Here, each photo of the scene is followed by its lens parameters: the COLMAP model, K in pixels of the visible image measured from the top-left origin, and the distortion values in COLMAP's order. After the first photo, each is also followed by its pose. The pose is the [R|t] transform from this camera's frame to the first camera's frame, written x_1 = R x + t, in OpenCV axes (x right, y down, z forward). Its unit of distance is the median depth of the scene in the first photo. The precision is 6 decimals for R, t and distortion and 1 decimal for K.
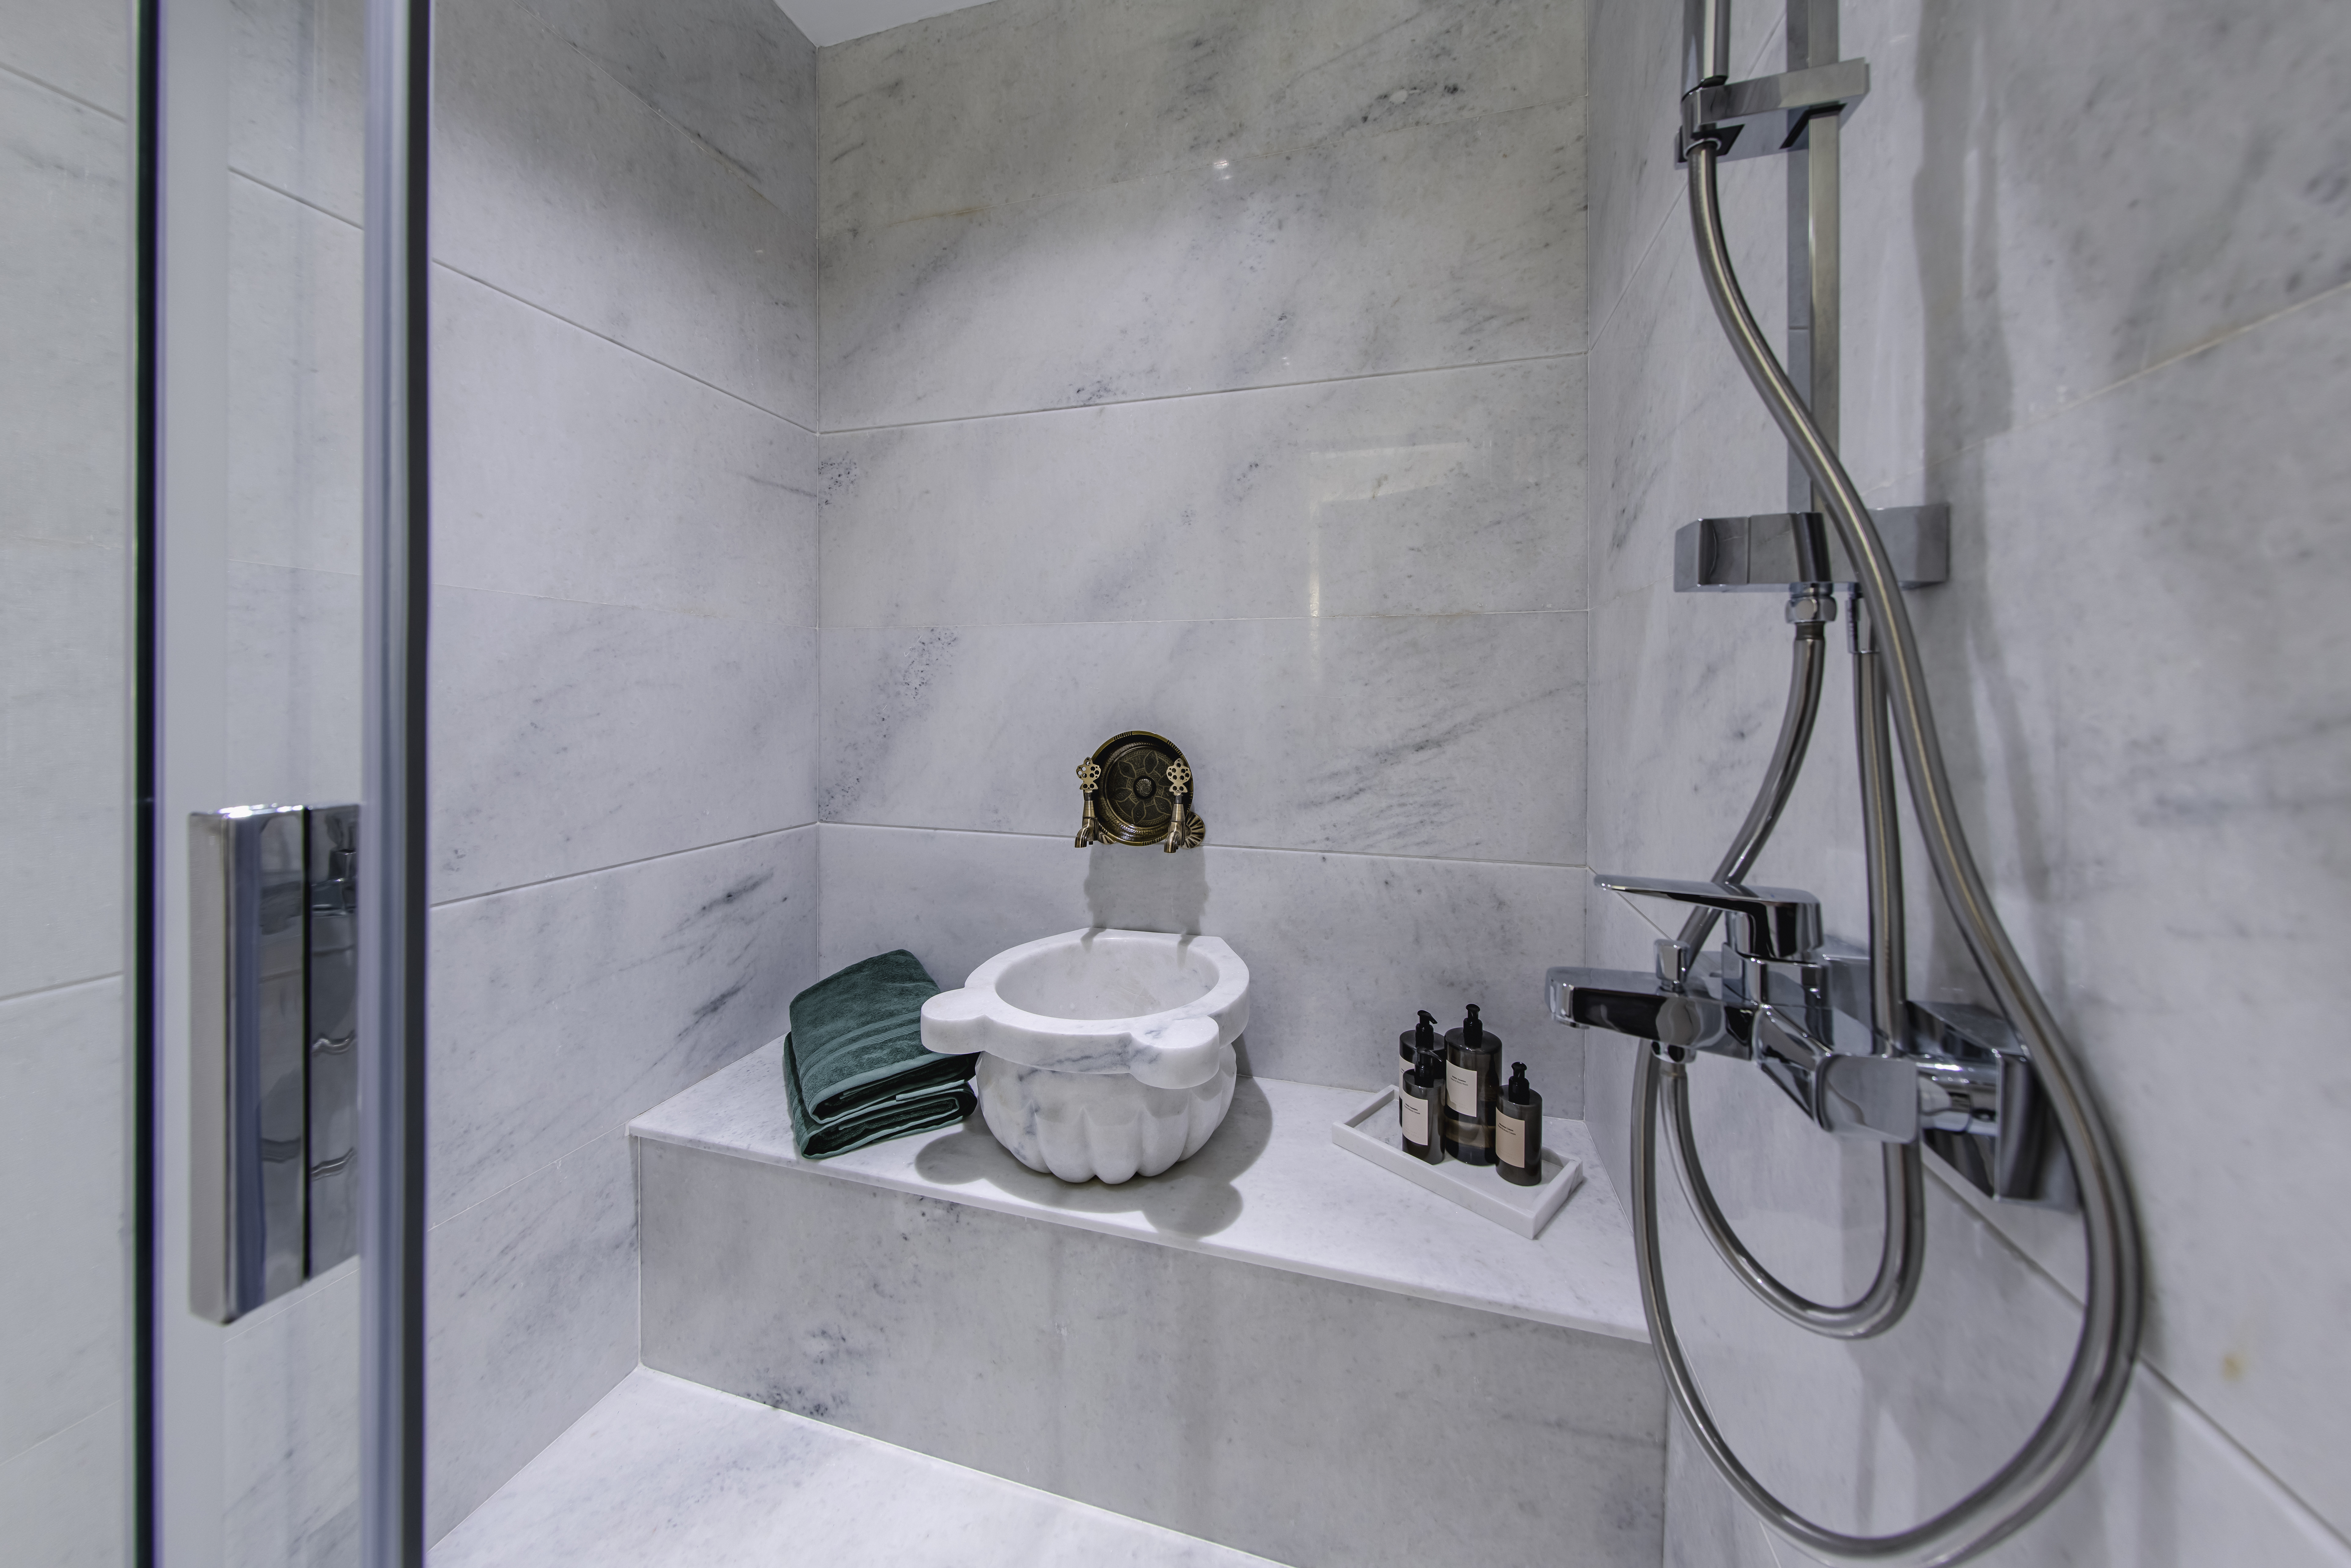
lens RADIAL K [[1026.8, 0, 1174.5], [0, 1026.8, 752.5], [0, 0, 1]] dist [-0.019812, -0.000111]
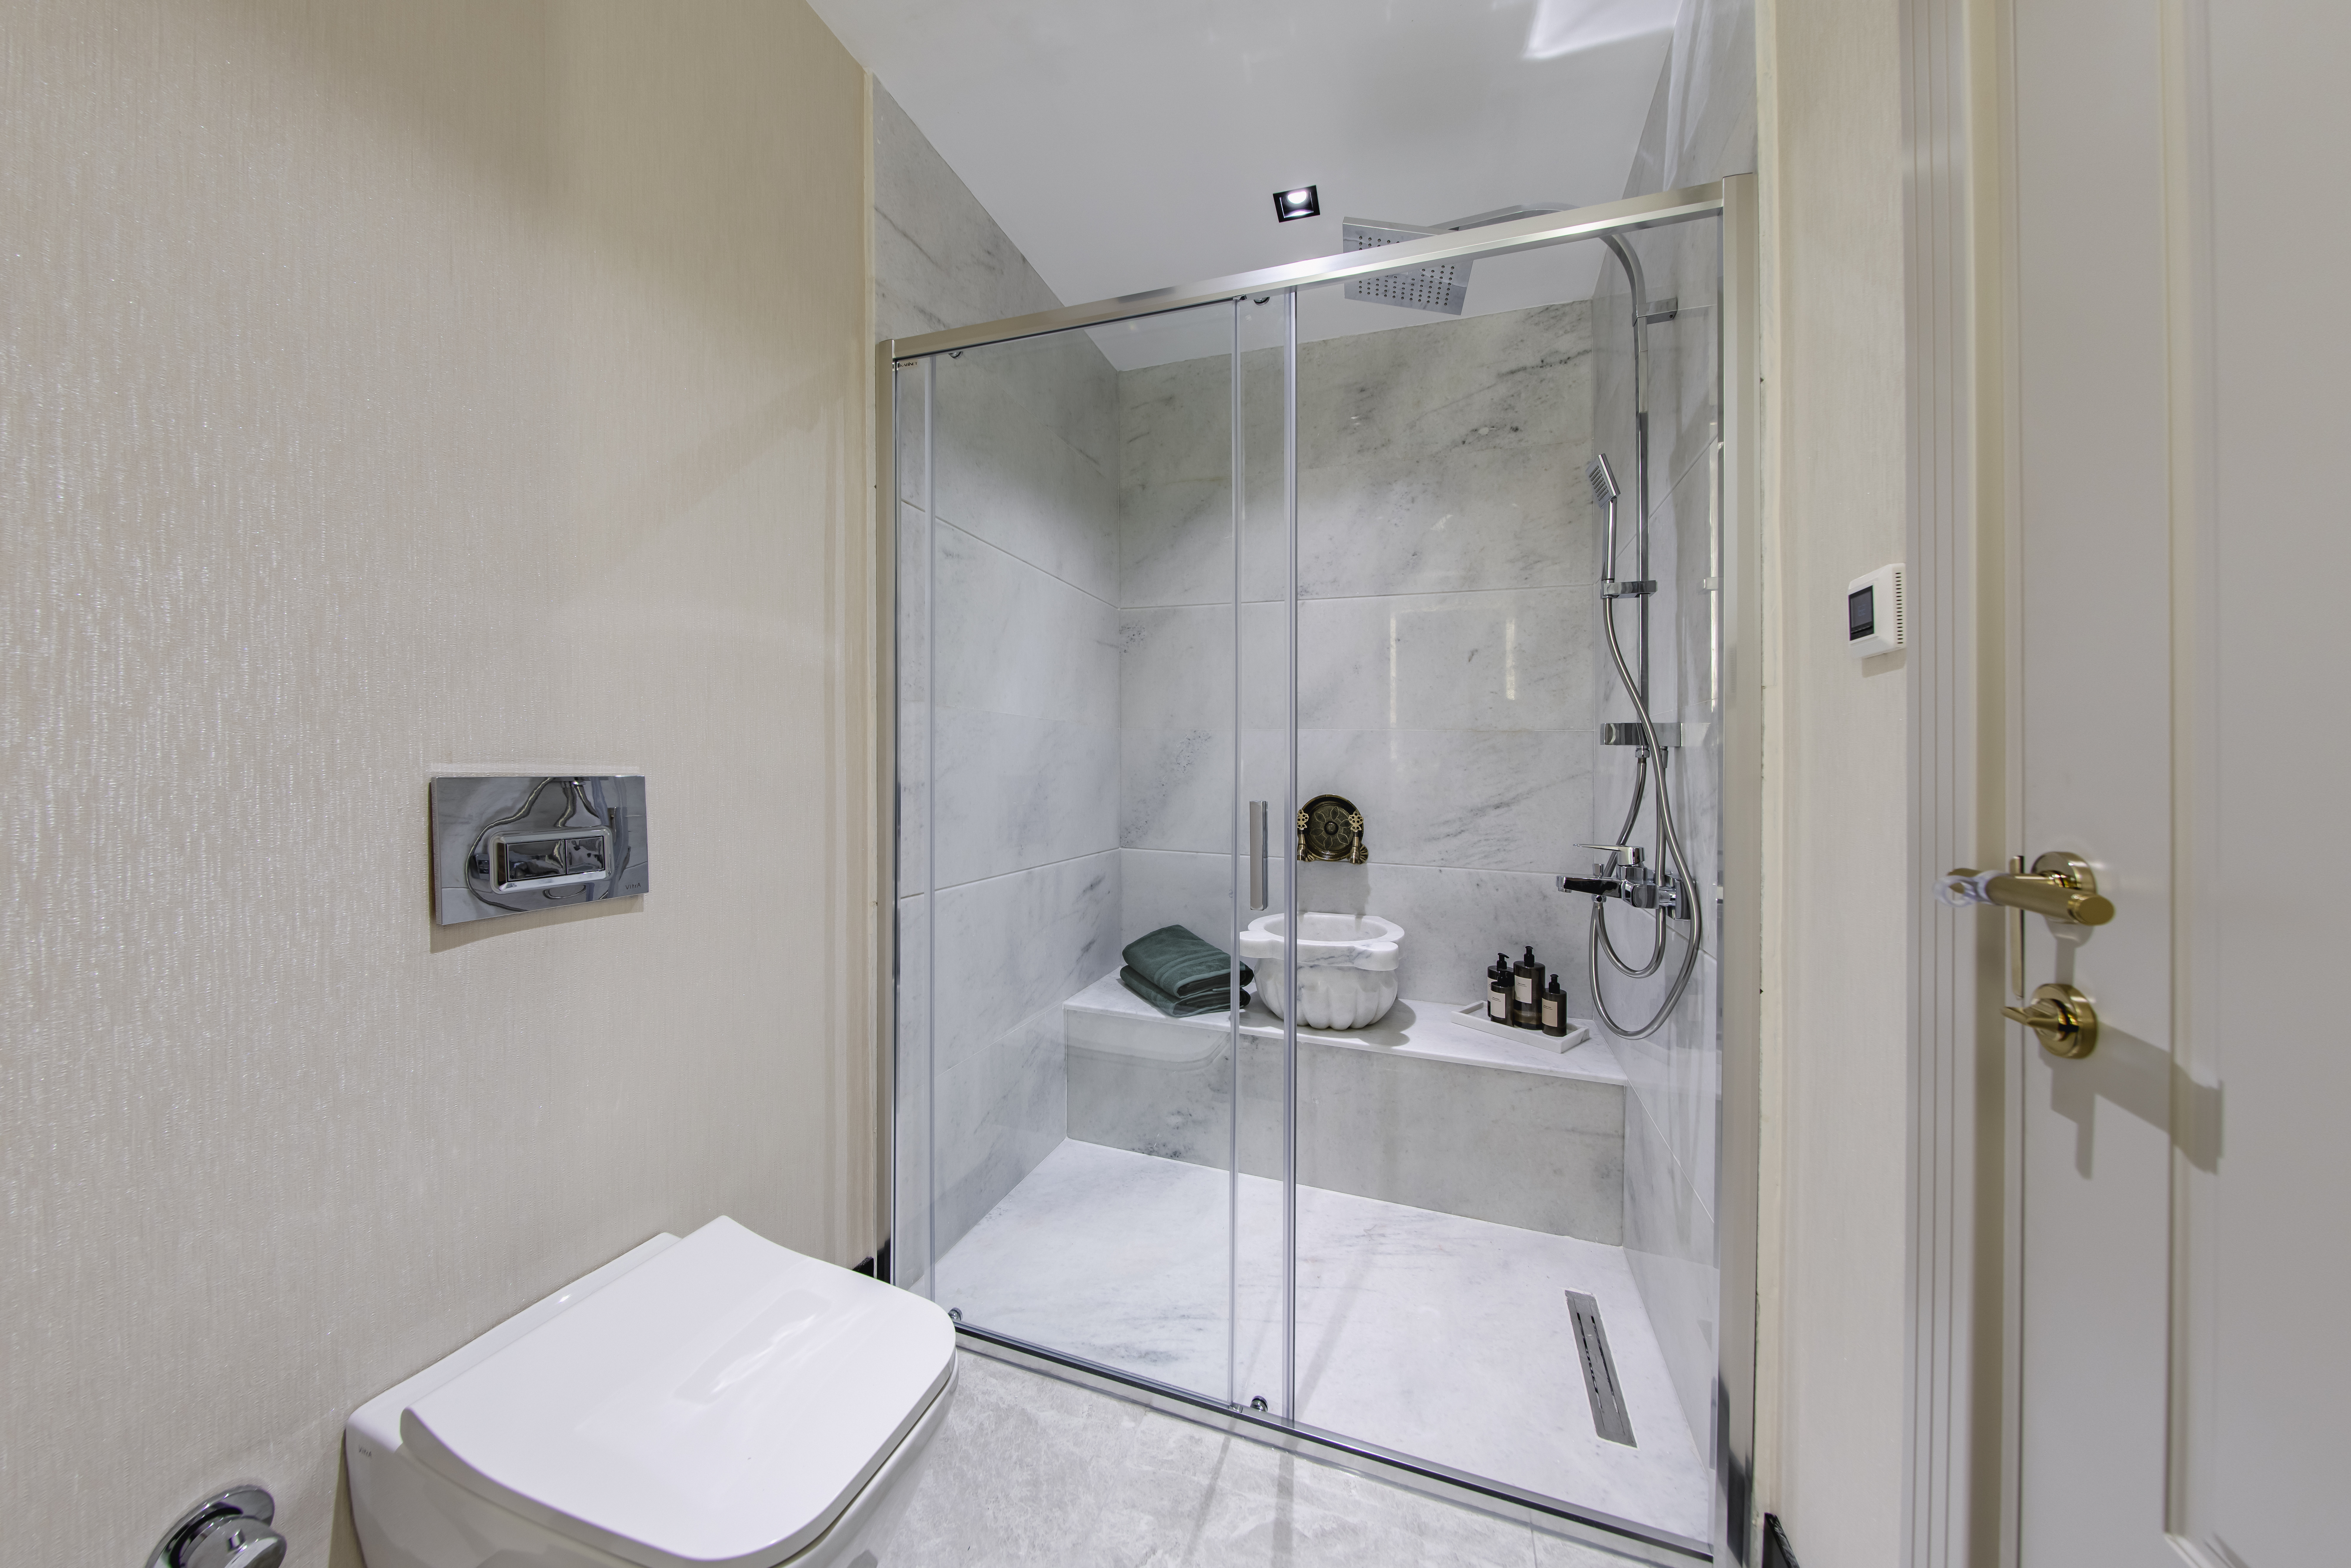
lens RADIAL K [[1026.7, 0, 1174.5], [0, 1026.7, 752.5], [0, 0, 1]] dist [-0.019812, -0.000111]
pose [[0.998805, 0.016212, -0.046115, -0.229195], [-0.019380, 0.997422, -0.069098, 0.033885], [0.044875, 0.069909, 0.996543, -0.763779]]
